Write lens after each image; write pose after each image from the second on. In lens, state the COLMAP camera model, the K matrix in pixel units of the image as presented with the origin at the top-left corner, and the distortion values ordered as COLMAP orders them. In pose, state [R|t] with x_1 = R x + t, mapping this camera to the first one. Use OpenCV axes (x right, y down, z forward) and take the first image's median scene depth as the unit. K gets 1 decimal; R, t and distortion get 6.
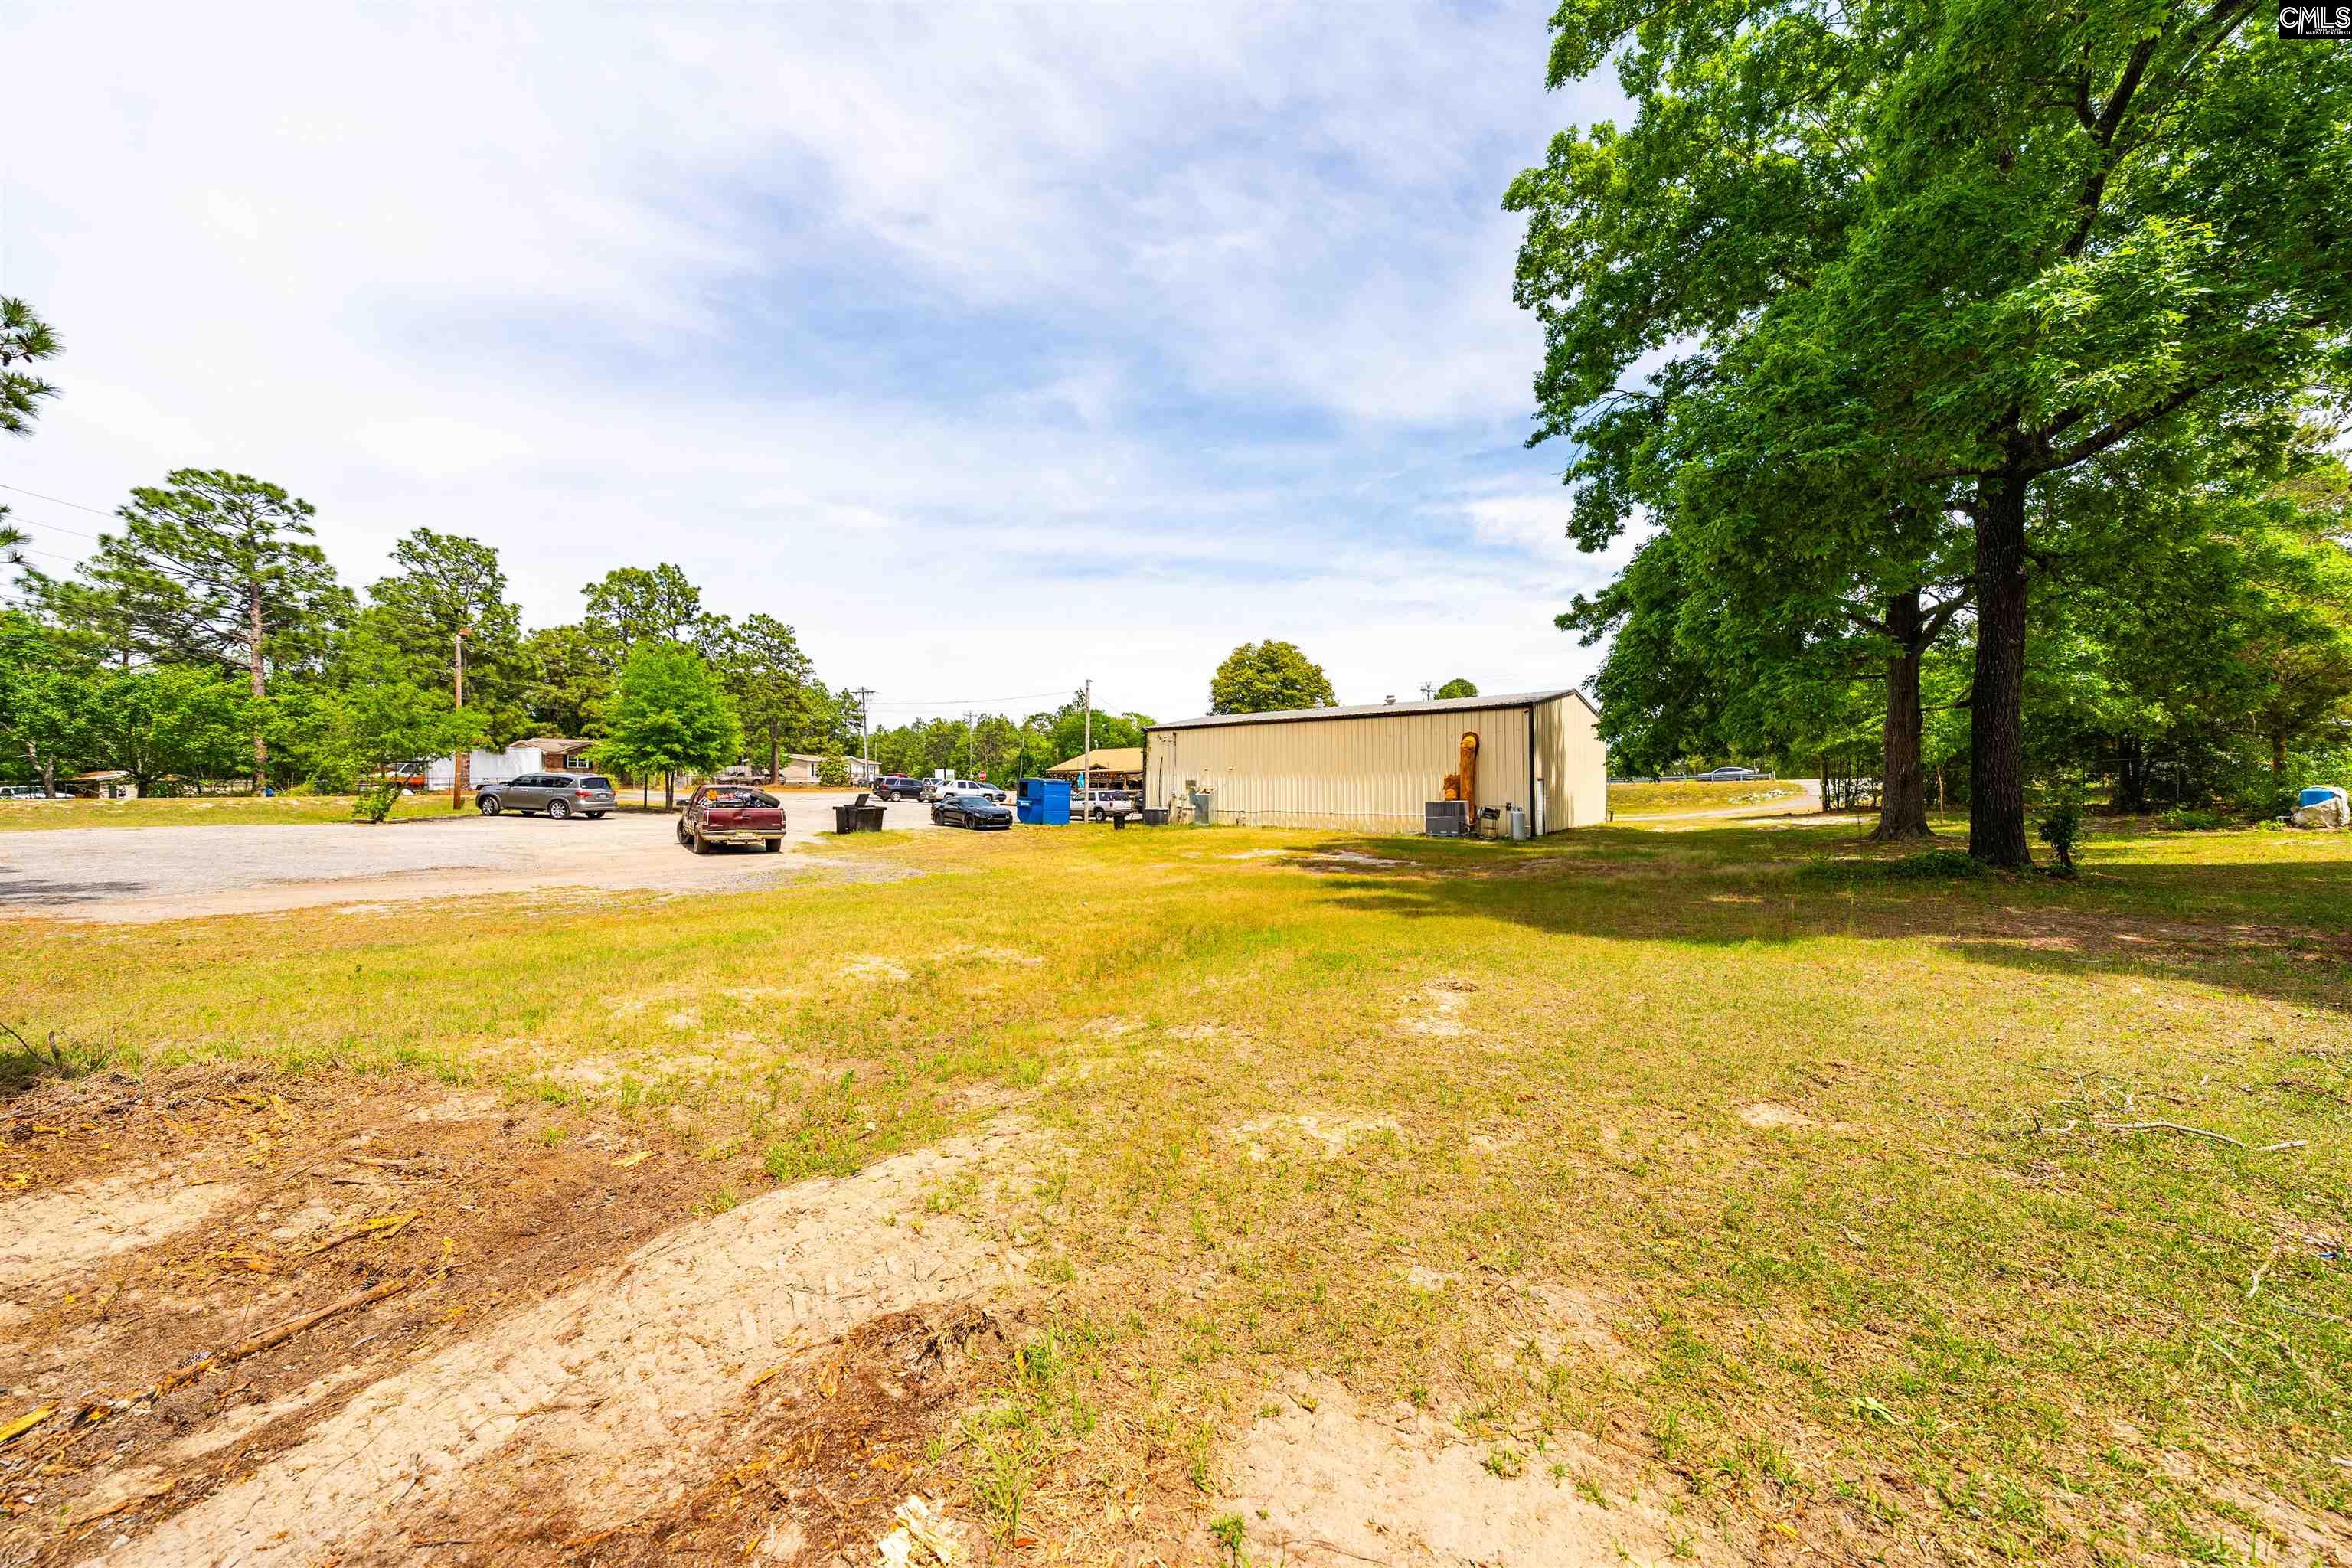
lens RADIAL K [[832.9, 0, 1176.0], [0, 832.9, 784.0], [0, 0, 1]] dist [-0.001953, -0.000204]
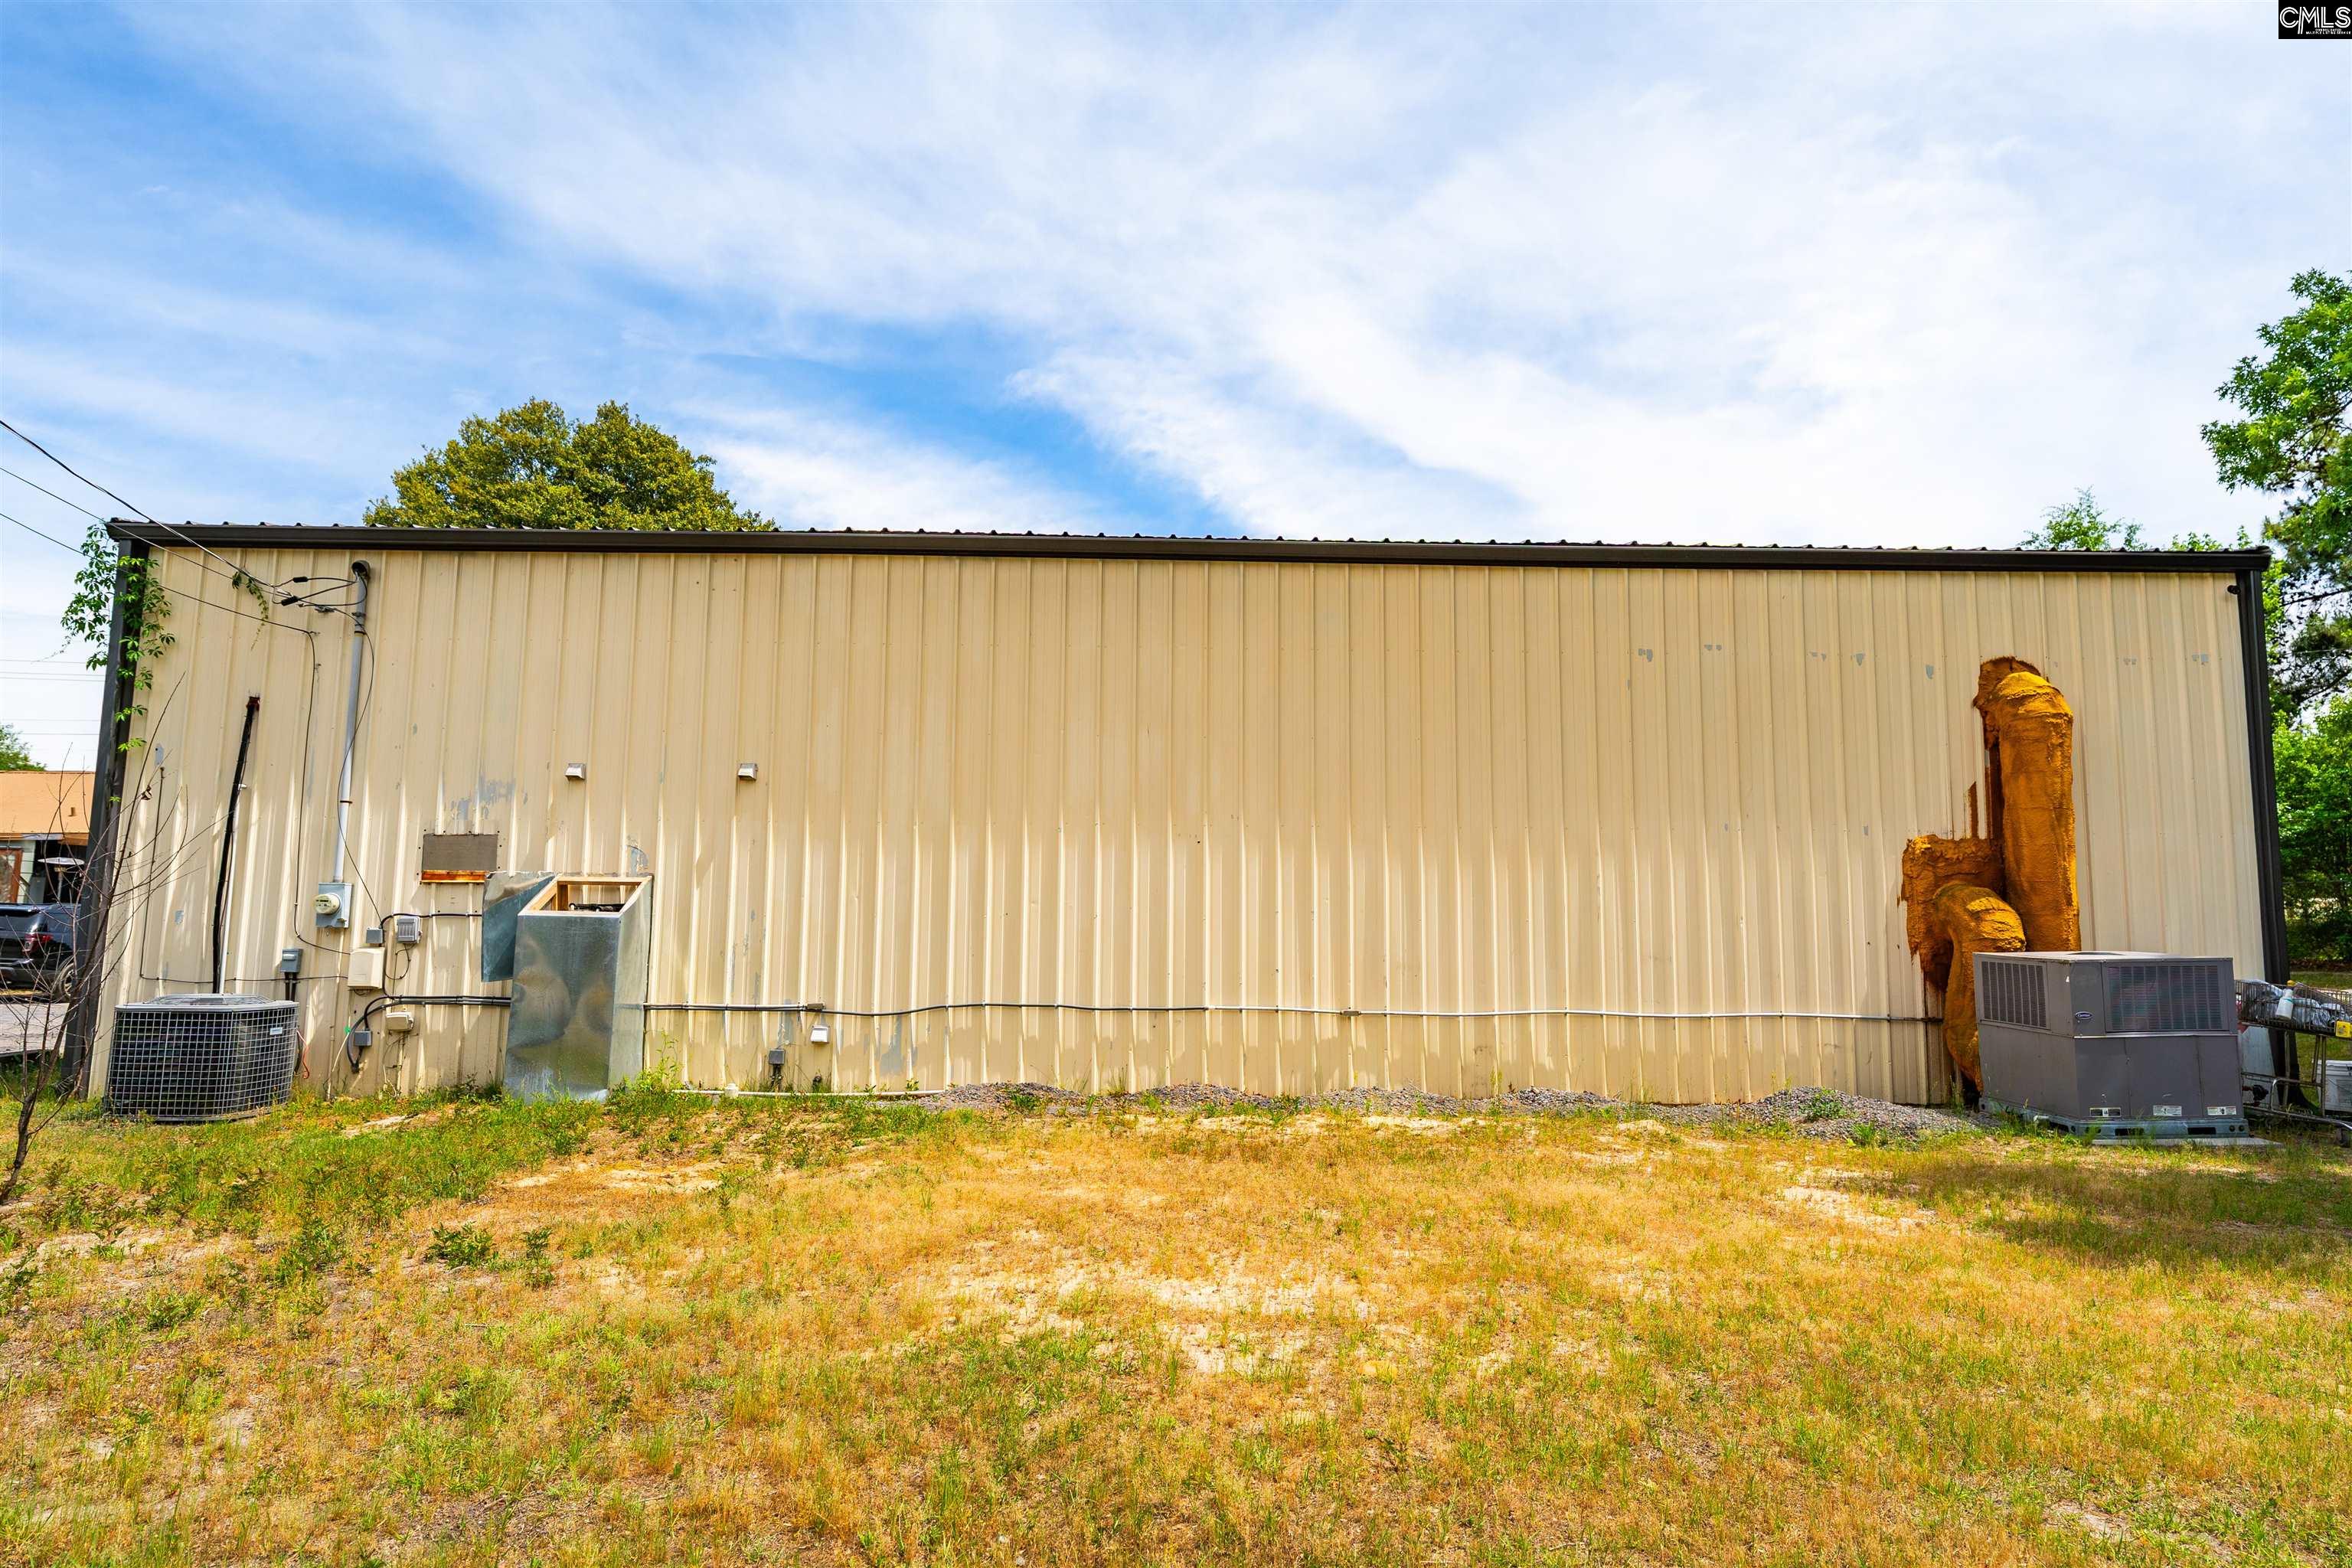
lens RADIAL K [[1393.1, 0, 1176.0], [0, 1393.1, 784.0], [0, 0, 1]] dist [0.003217, 0.000743]
pose [[0.754495, 0.089814, 0.650131, -0.060742], [-0.012055, 0.992322, -0.123096, 0.019245], [-0.656195, 0.085038, 0.749785, 0.681256]]
